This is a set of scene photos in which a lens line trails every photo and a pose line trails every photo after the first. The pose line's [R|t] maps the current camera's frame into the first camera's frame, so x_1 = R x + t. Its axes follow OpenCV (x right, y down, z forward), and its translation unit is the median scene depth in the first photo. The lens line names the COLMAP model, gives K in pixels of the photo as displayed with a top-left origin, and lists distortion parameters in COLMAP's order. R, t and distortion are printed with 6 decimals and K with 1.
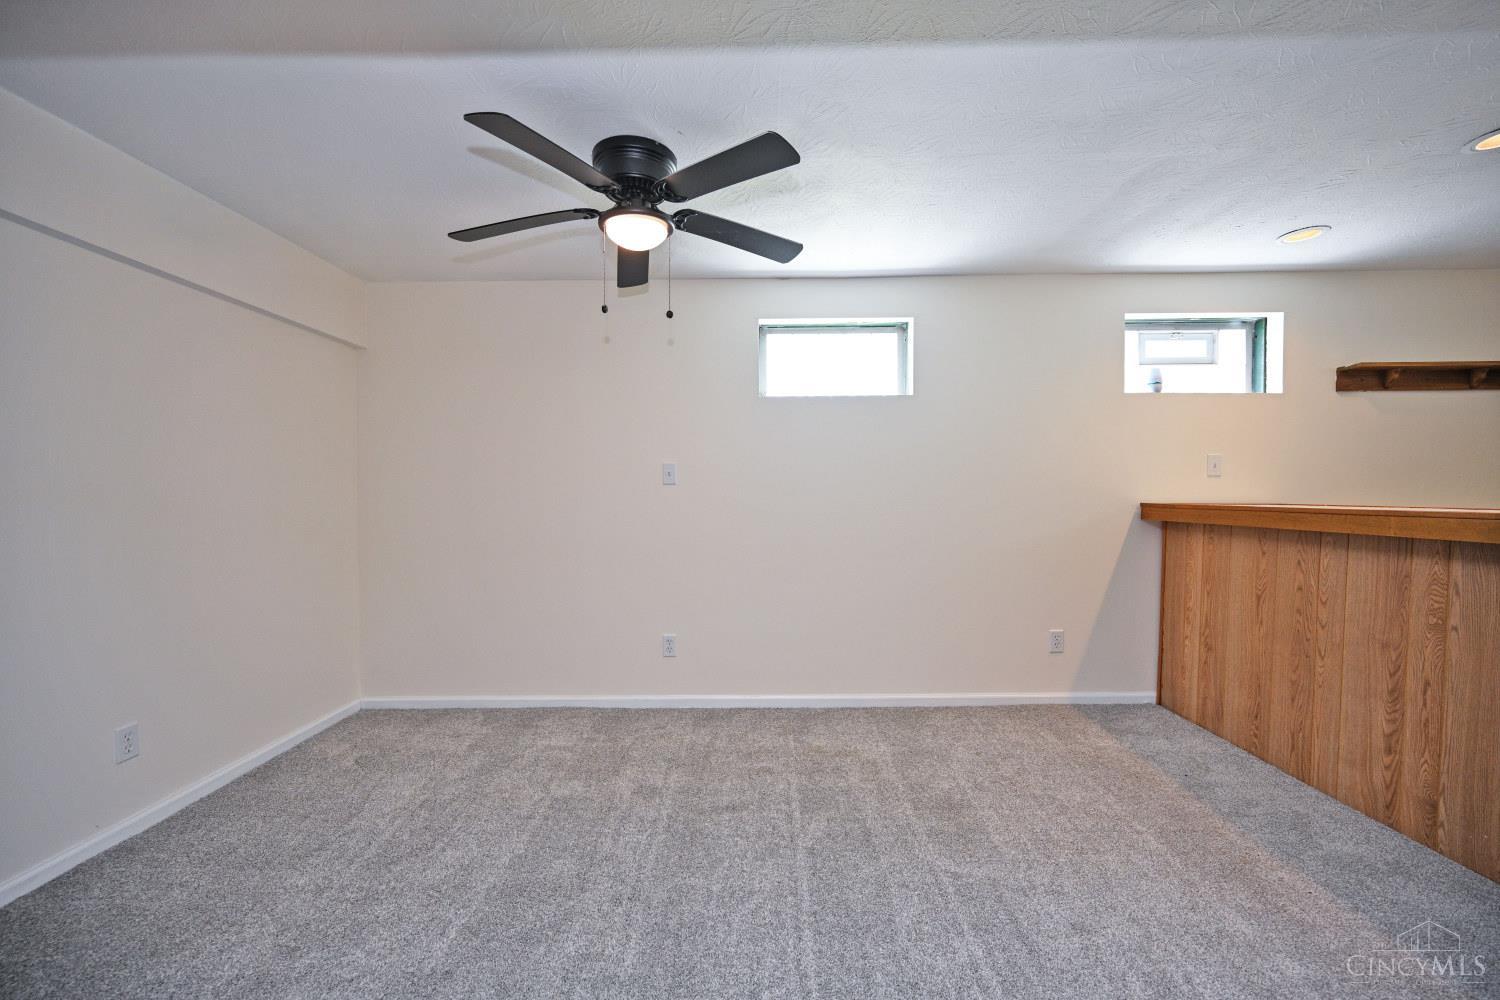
lens RADIAL K [[593.9, 0, 754.9], [0, 593.9, 501.3], [0, 0, 1]] dist [-0.000268, 0.000394]
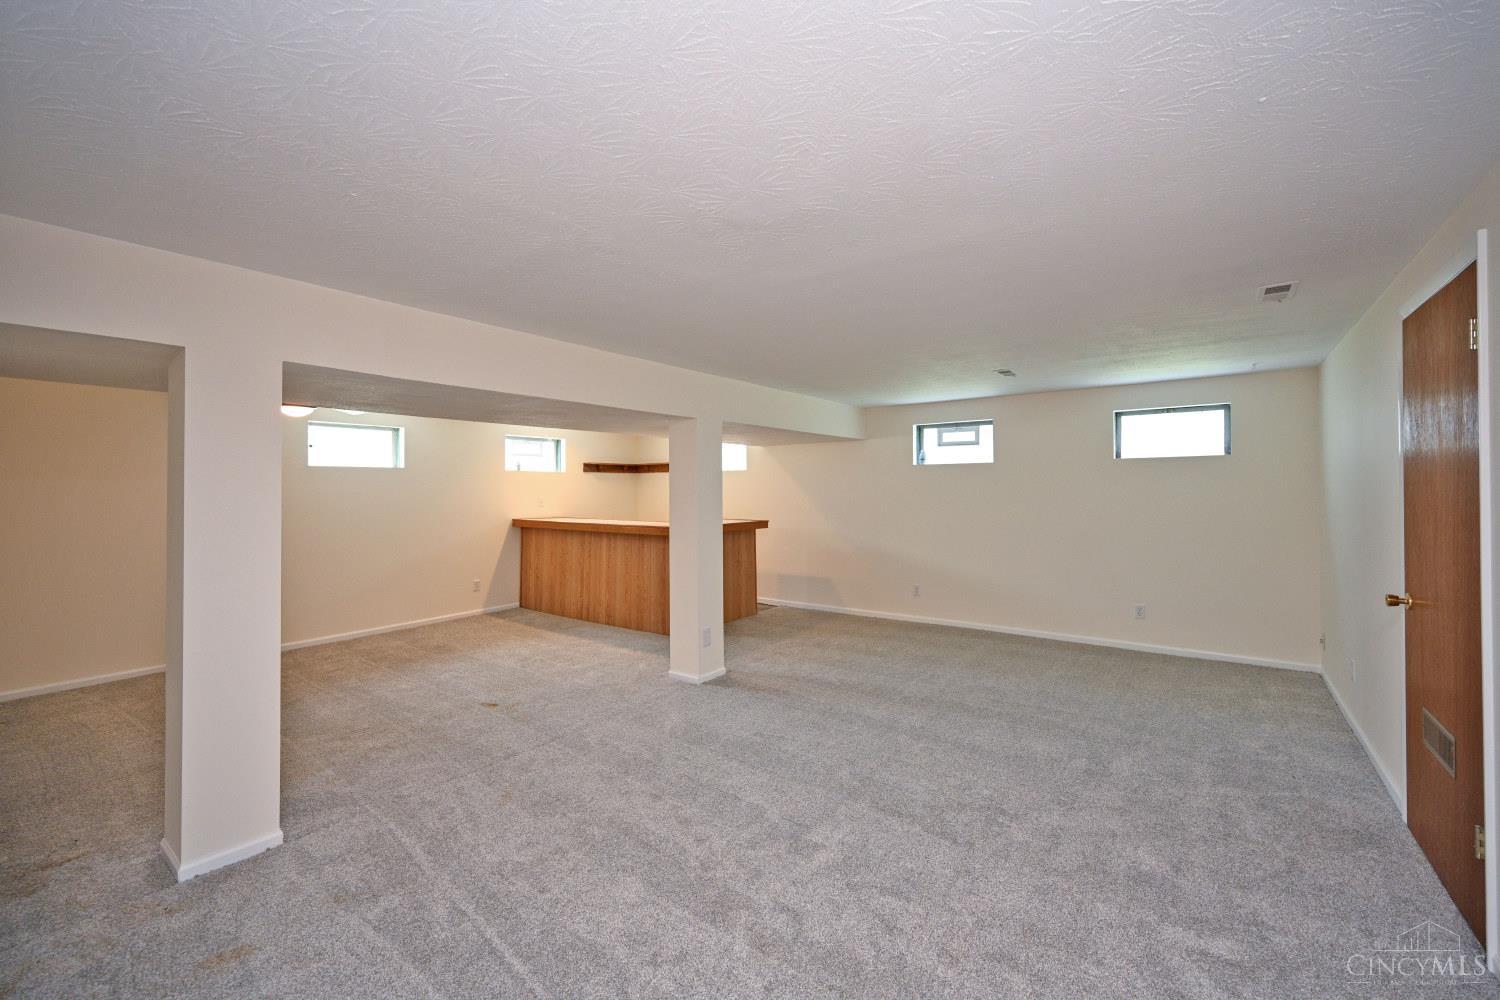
lens RADIAL K [[604.4, 0, 774.8], [0, 604.4, 491.5], [0, 0, 1]] dist [-0.000578, 0.000043]
pose [[0.572963, -0.003699, 0.819573, -0.821550], [0.010674, 0.999939, -0.002949, -0.106592], [-0.819512, 0.010438, 0.572967, -1.409856]]
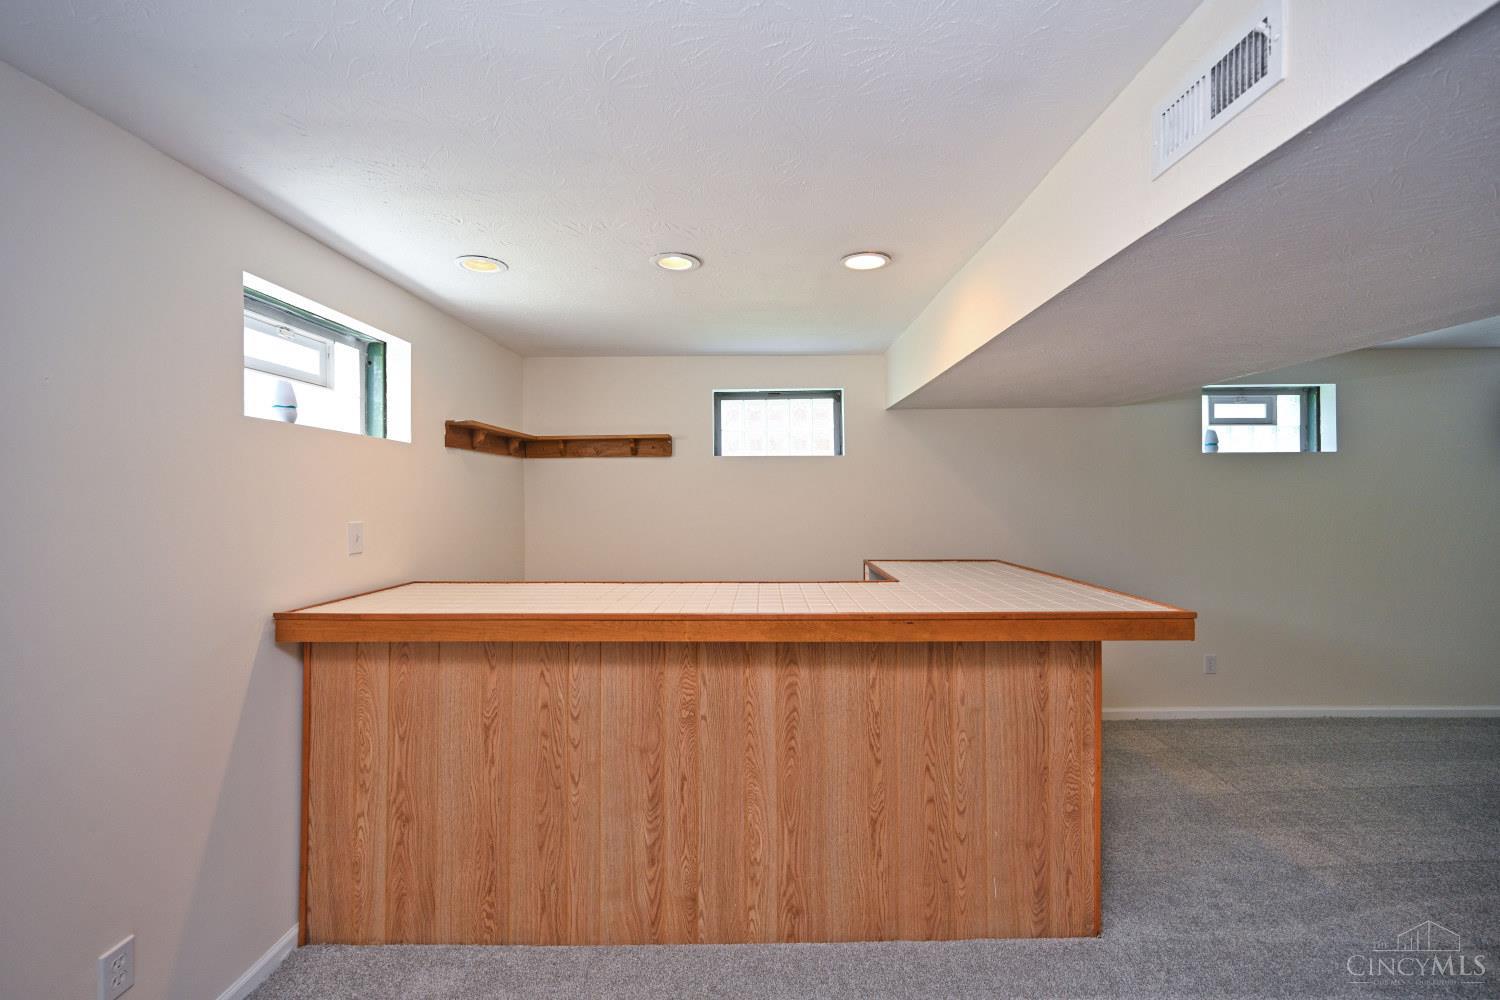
lens RADIAL K [[601.9, 0, 751.5], [0, 601.9, 496.3], [0, 0, 1]] dist [0.000408, 0.000067]
pose [[0.004023, 0.003198, 0.999987, 0.089650], [0.015695, 0.999872, -0.003261, -0.123712], [-0.999869, 0.015708, 0.003972, 0.663217]]
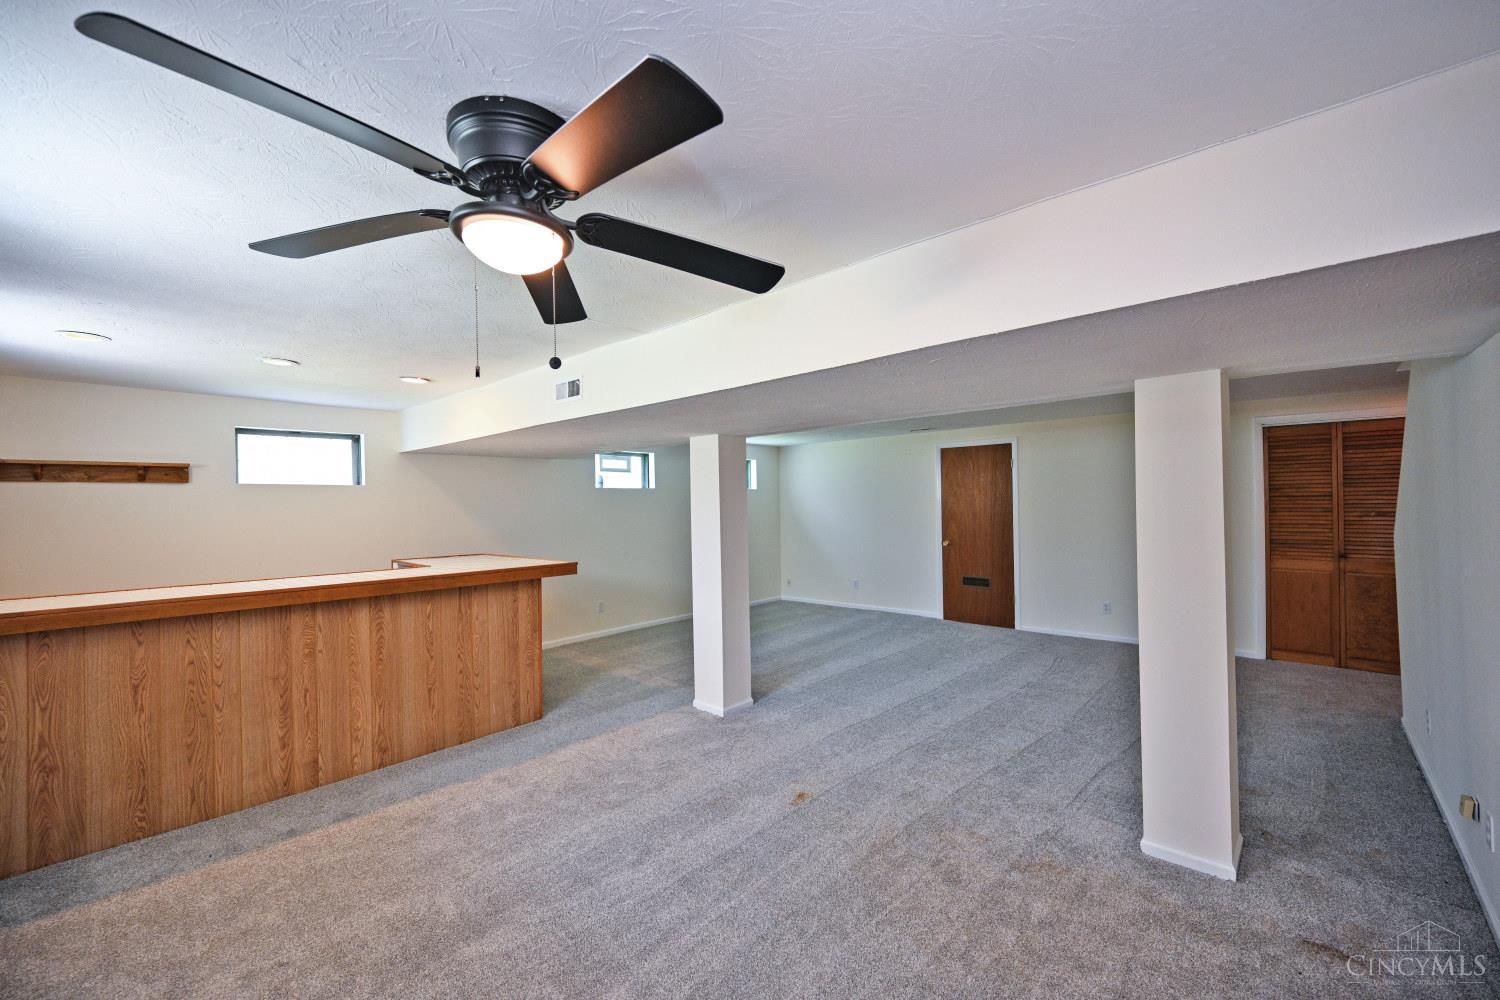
lens RADIAL K [[604.0, 0, 750.0], [0, 604.0, 500.0], [0, 0, 1]] dist [0.000780, 0.000345]
pose [[-0.745749, 0.023824, 0.665801, -0.679659], [0.027332, 0.999613, -0.005154, -0.132705], [-0.665666, 0.014354, -0.746112, 1.077401]]
